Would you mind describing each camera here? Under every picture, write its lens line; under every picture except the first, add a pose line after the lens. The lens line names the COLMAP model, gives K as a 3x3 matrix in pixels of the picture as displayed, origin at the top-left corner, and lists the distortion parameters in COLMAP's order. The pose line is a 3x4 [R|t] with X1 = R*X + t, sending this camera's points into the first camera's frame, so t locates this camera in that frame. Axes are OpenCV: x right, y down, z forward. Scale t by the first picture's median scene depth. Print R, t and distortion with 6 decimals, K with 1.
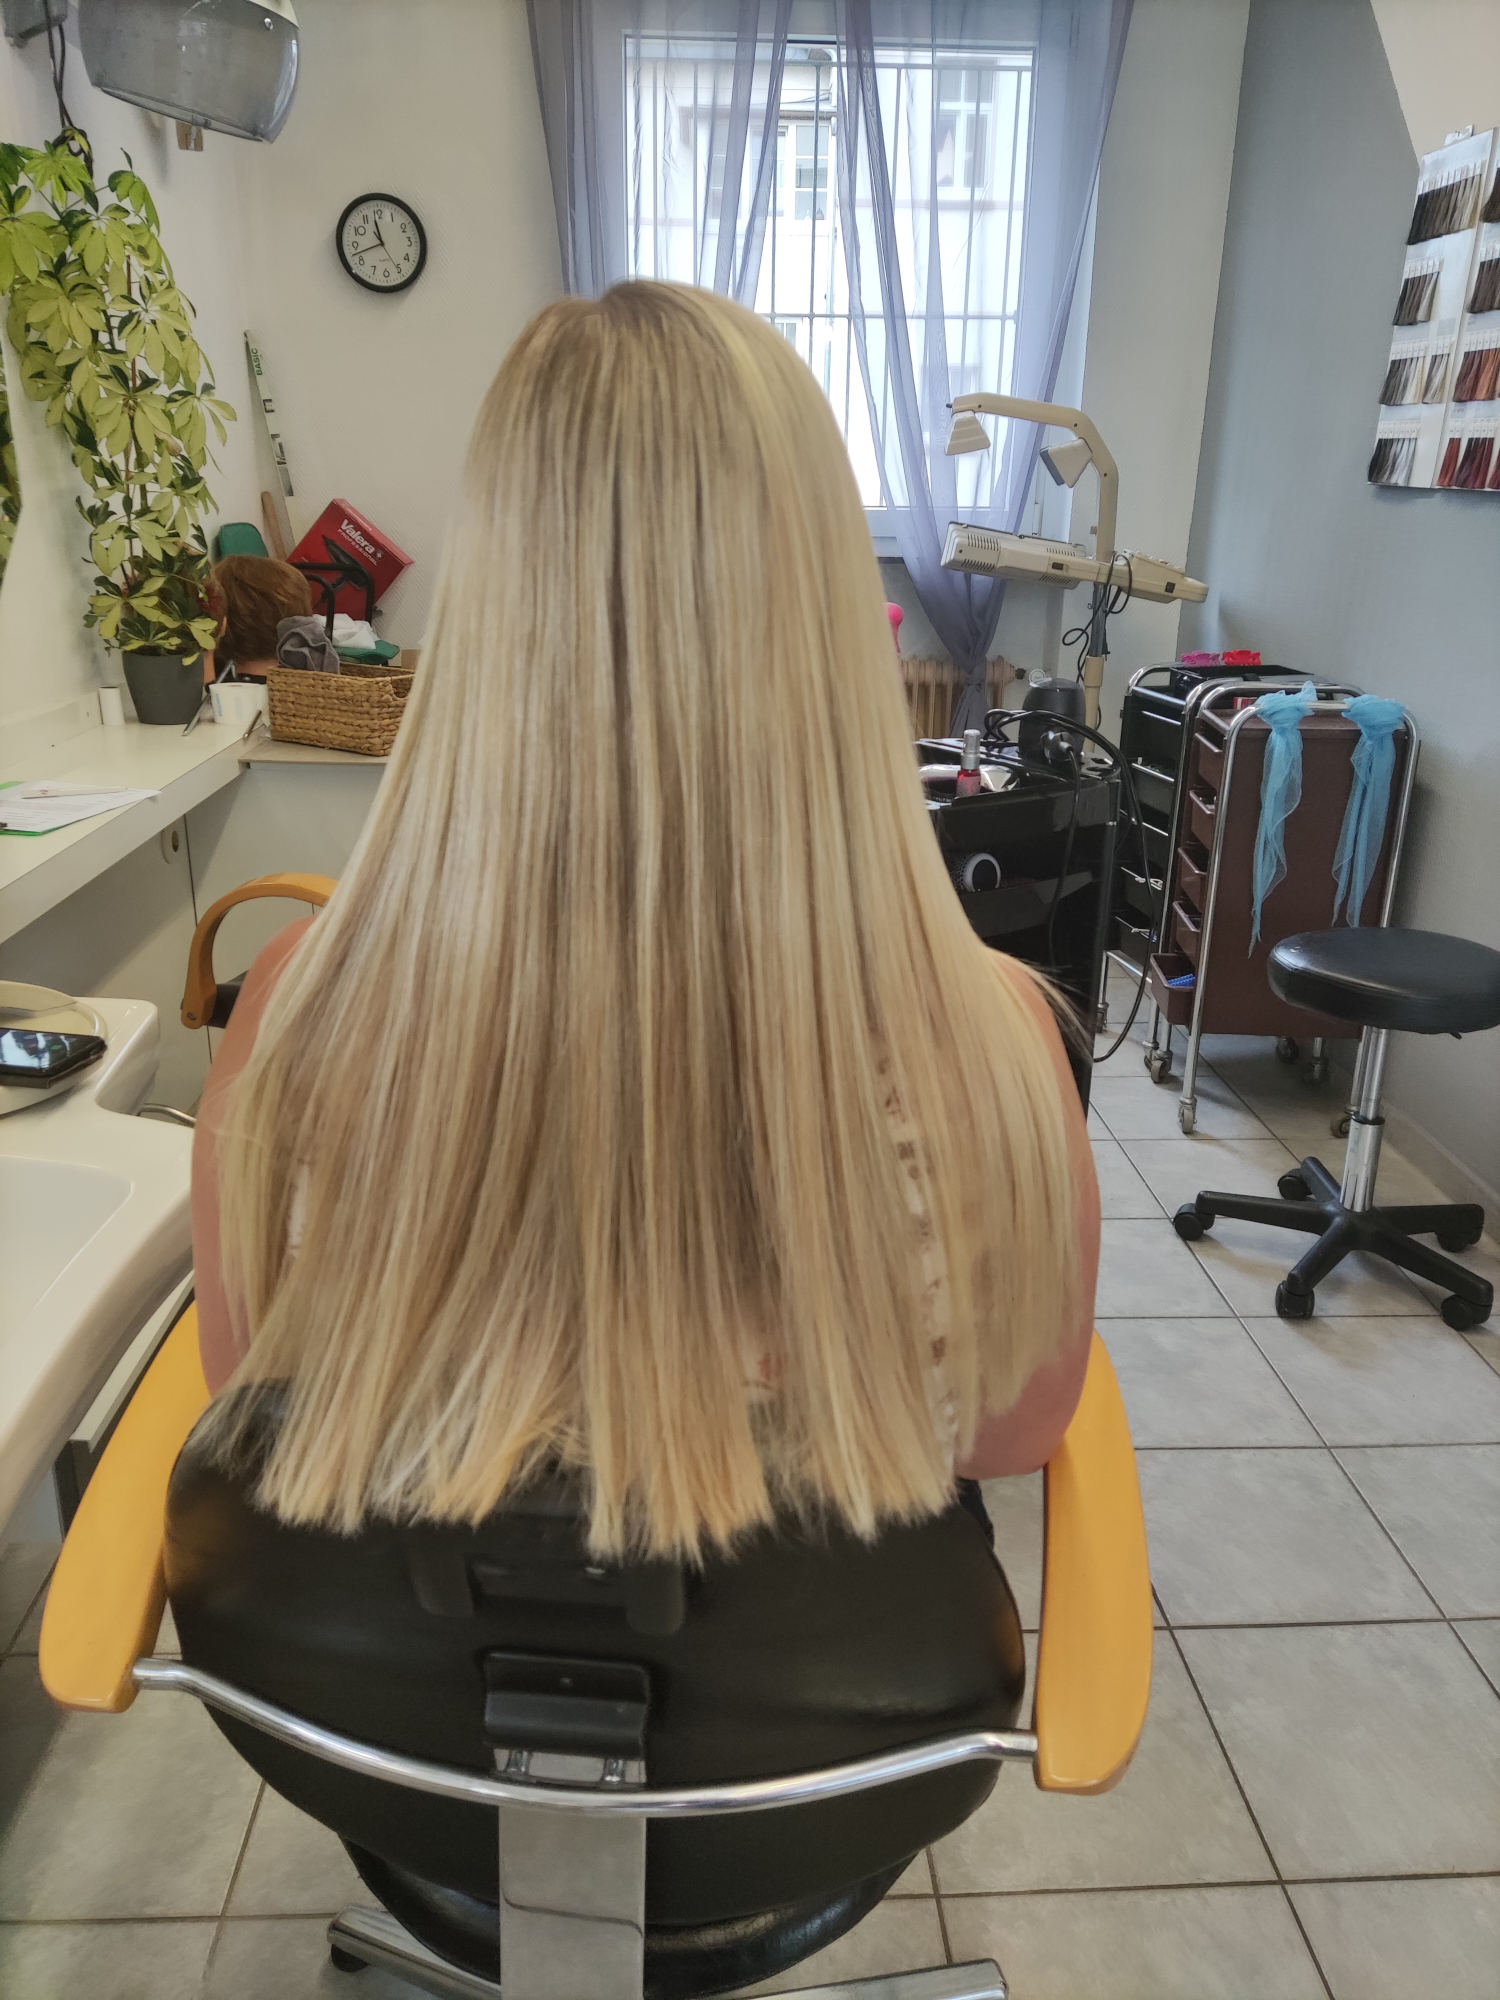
lens RADIAL K [[1516.2, 0, 750.0], [0, 1516.2, 1000.0], [0, 0, 1]] dist [-0.003536, -0.001785]
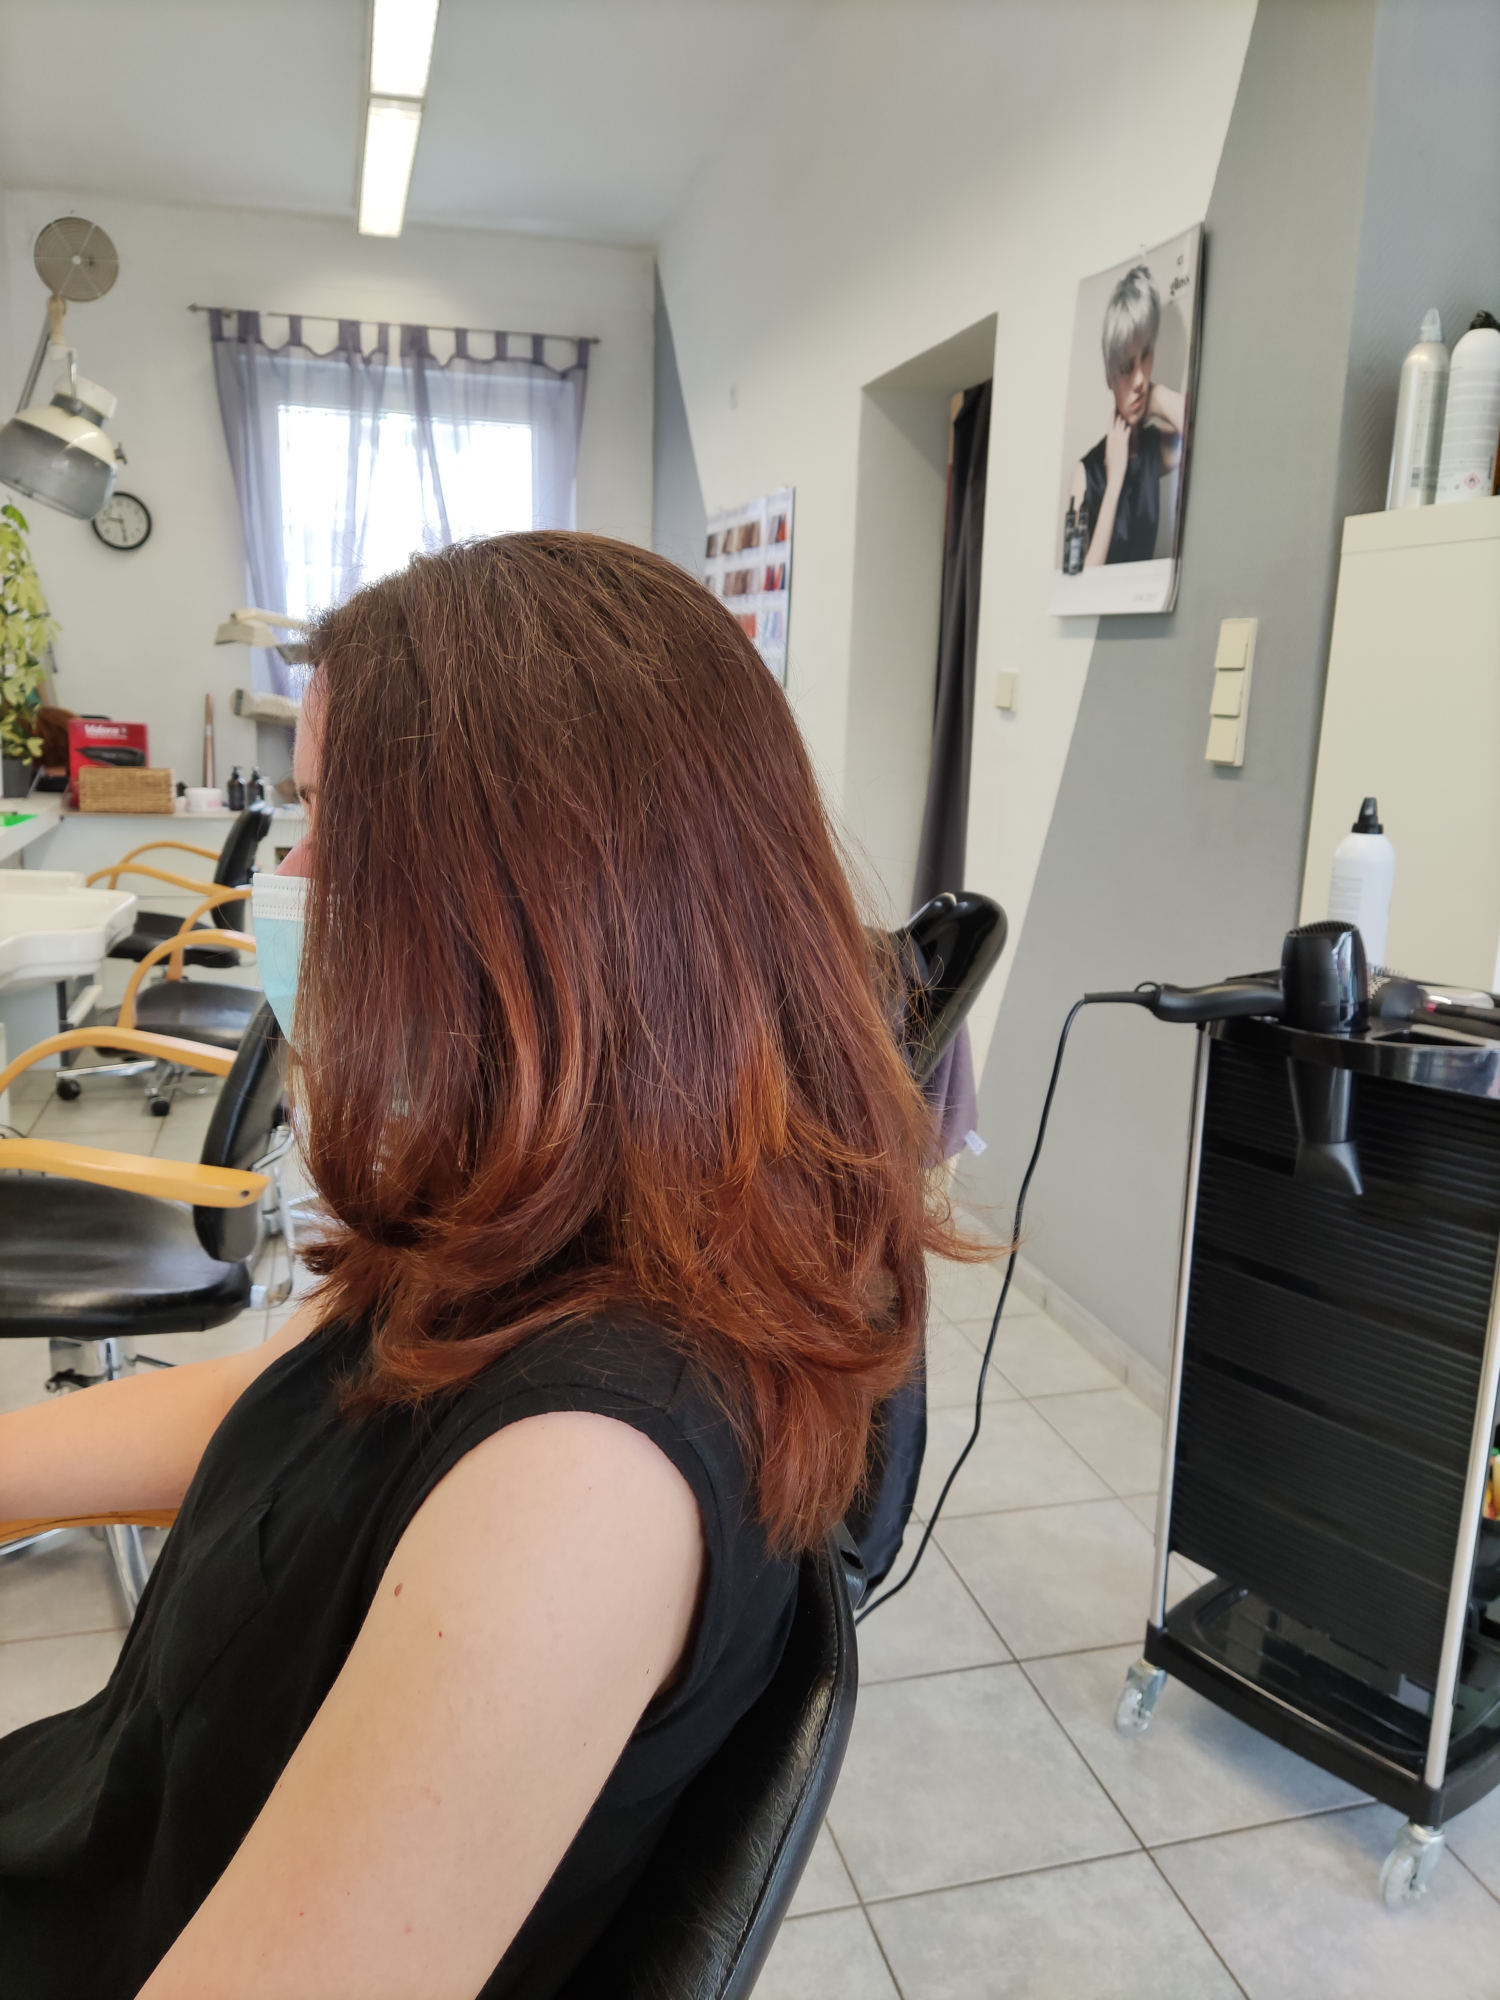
lens RADIAL K [[1516.2, 0, 750.0], [0, 1516.2, 1000.0], [0, 0, 1]] dist [-0.003536, -0.001785]
pose [[0.978844, -0.031640, 0.202146, 0.080888], [0.055742, 0.991838, -0.114677, 0.268161], [-0.196867, 0.123519, 0.972618, -0.756840]]
